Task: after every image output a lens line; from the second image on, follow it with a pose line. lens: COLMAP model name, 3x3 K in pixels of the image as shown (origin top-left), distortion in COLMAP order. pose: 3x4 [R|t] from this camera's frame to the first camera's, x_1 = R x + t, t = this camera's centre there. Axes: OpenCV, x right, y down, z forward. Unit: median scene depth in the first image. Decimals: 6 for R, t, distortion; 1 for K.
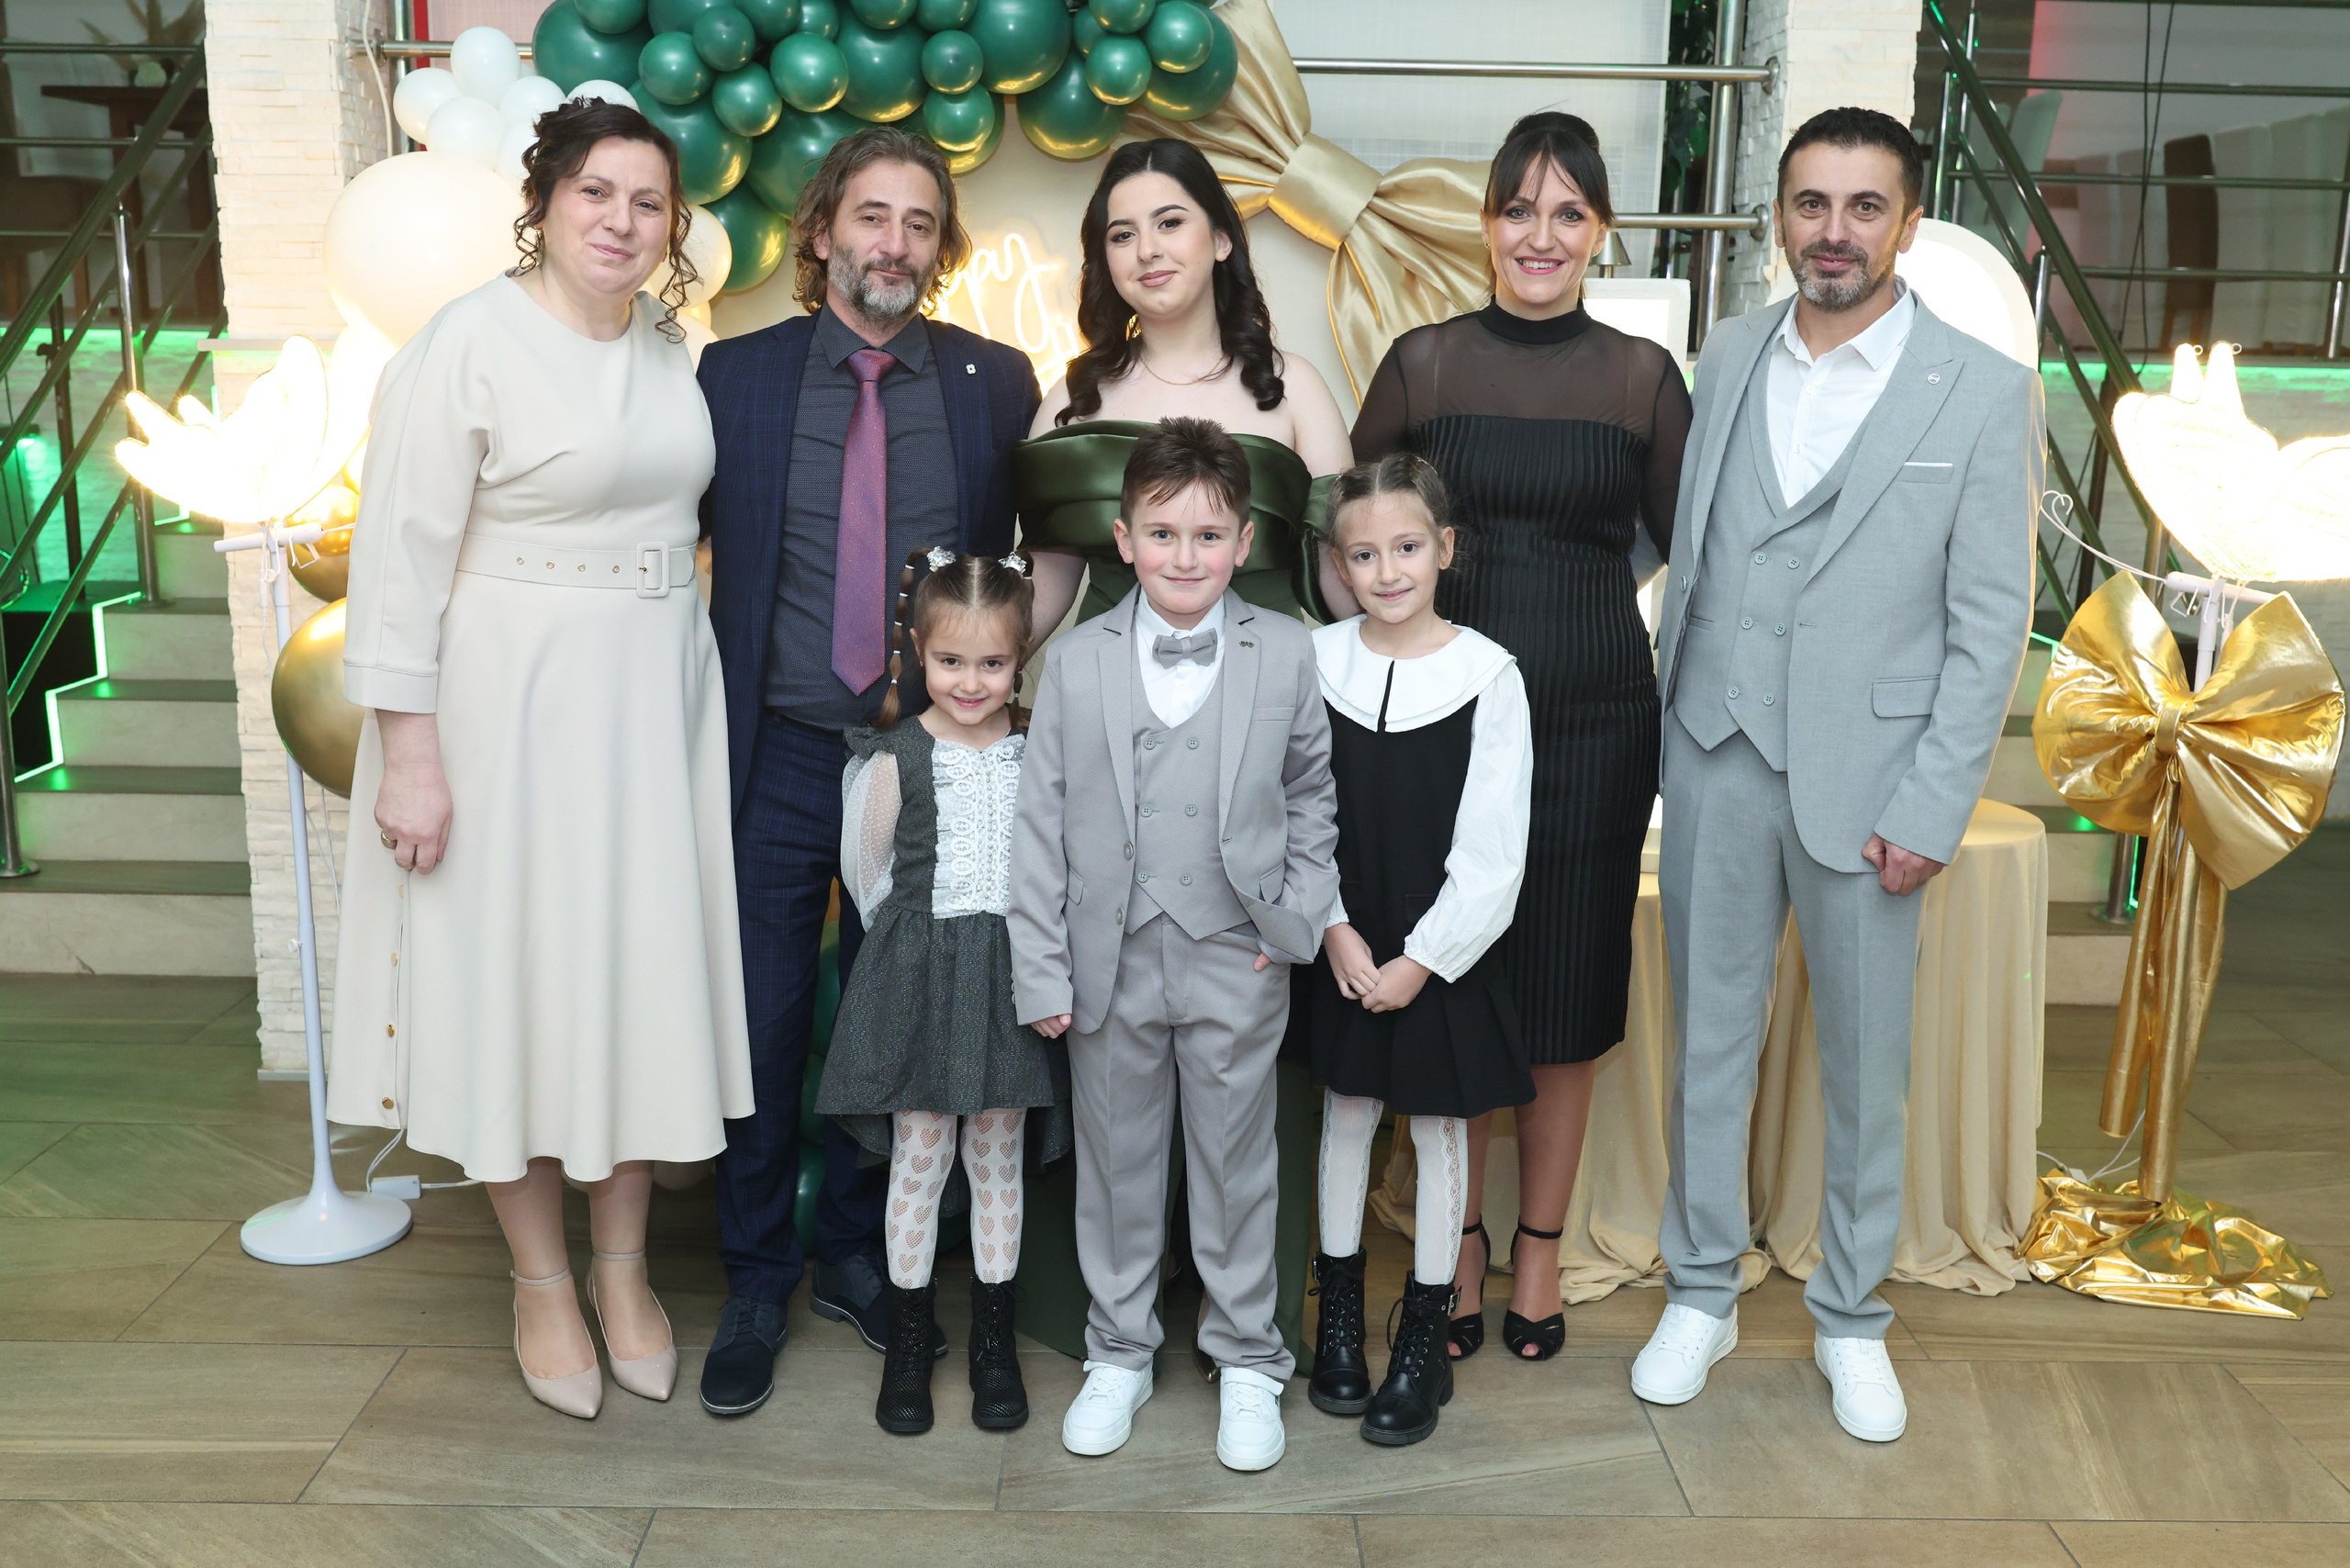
lens RADIAL K [[2172.8, 0, 1179.2], [0, 2172.8, 800.9], [0, 0, 1]] dist [-0.010873, 0.000000]
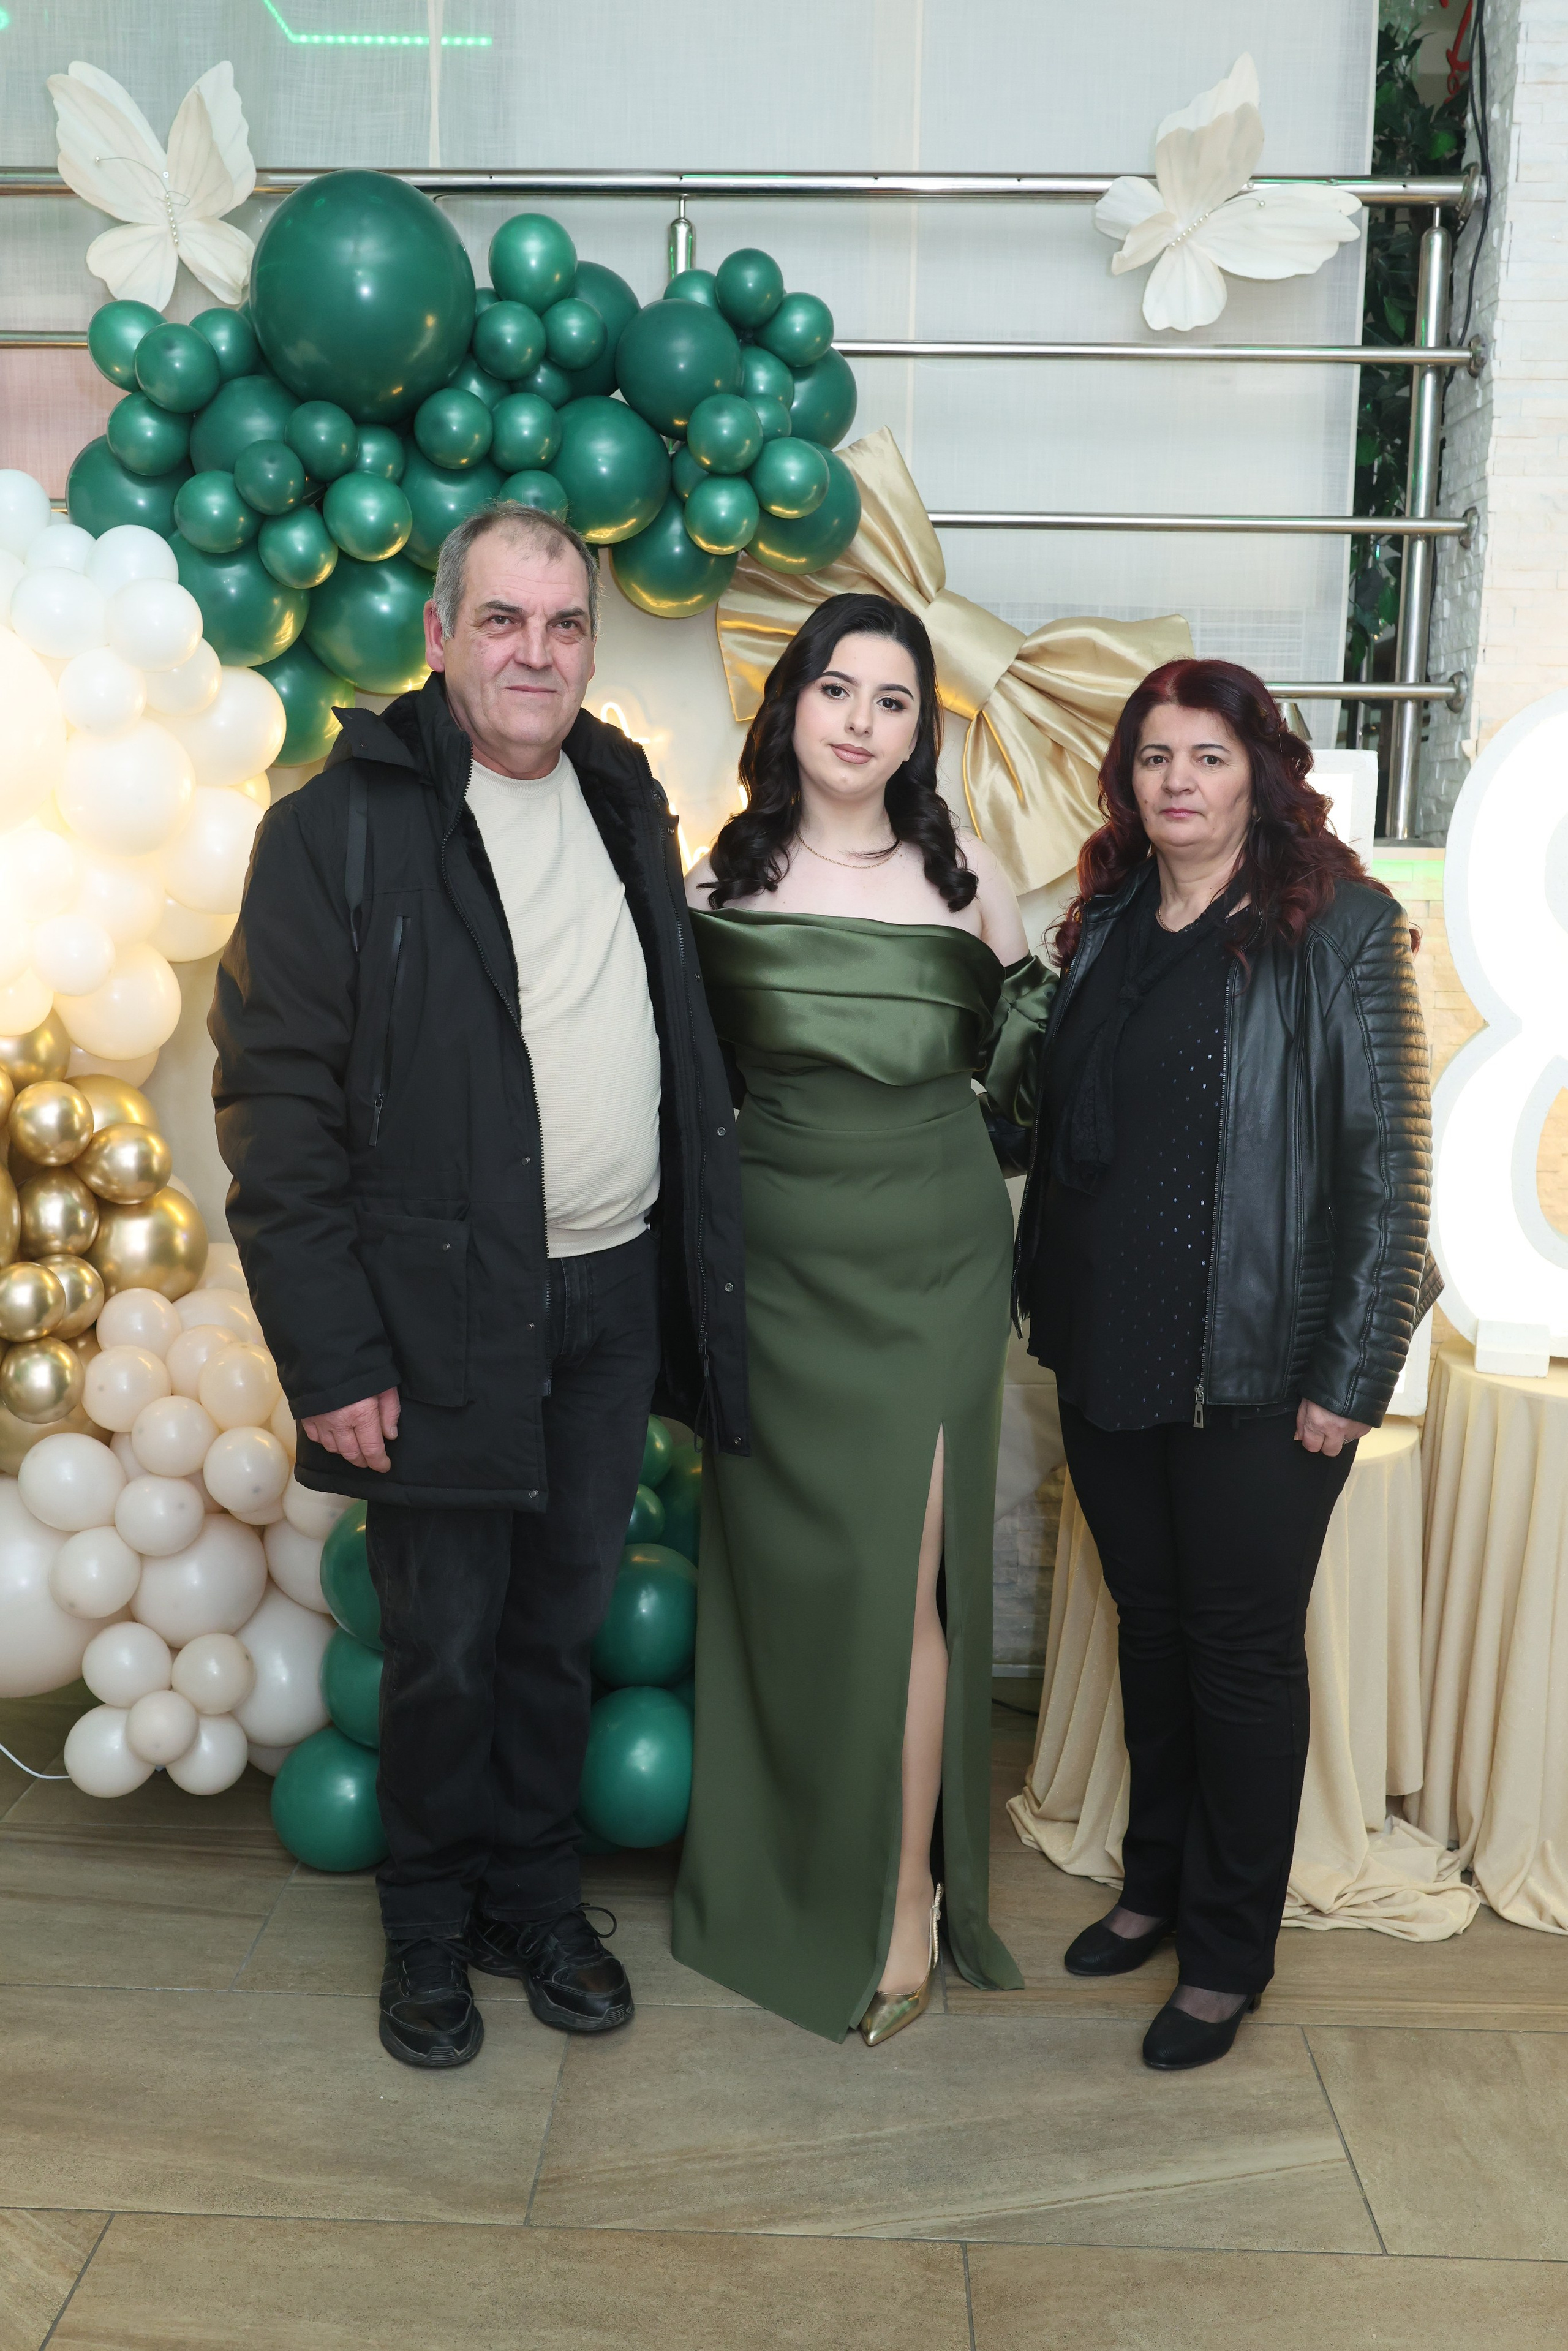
lens RADIAL K [[2173.5, 0, 788.4], [0, 2173.5, 1182.2], [0, 0, 1]] dist [-0.010873, 0.000000]
pose [[0.999194, 0.007404, -0.039444, 0.036903], [-0.009599, 0.998398, -0.055753, -0.017509], [0.038968, 0.056086, 0.997665, 0.139371]]
